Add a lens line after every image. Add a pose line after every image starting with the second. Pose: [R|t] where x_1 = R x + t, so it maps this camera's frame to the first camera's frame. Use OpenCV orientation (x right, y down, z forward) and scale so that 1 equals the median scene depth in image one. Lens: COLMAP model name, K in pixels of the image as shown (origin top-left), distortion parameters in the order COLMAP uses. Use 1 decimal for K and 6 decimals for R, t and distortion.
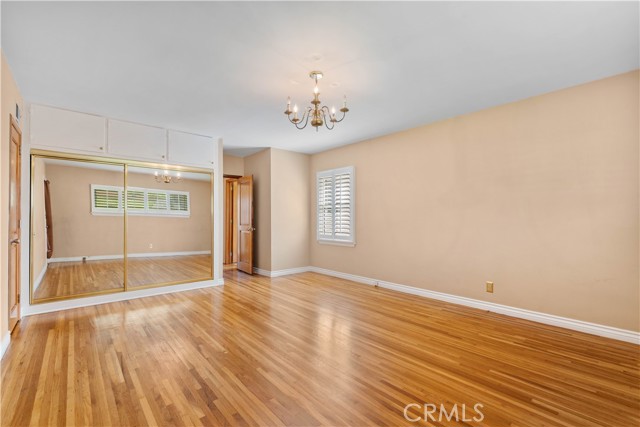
lens RADIAL K [[282.9, 0, 319.0], [0, 282.9, 215.8], [0, 0, 1]] dist [-0.009137, 0.000617]
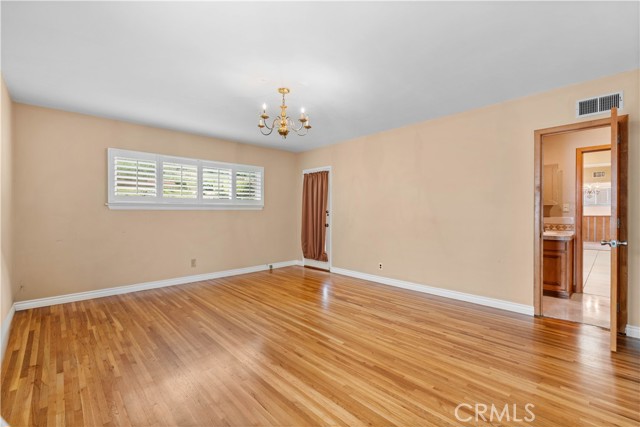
lens RADIAL K [[282.9, 0, 319.7], [0, 282.9, 212.8], [0, 0, 1]] dist [-0.009137, 0.000617]
pose [[-0.998988, 0.001263, -0.044951, -0.101593], [0.001294, 0.999999, -0.000654, -0.001536], [0.044950, -0.000711, -0.998989, 2.093887]]
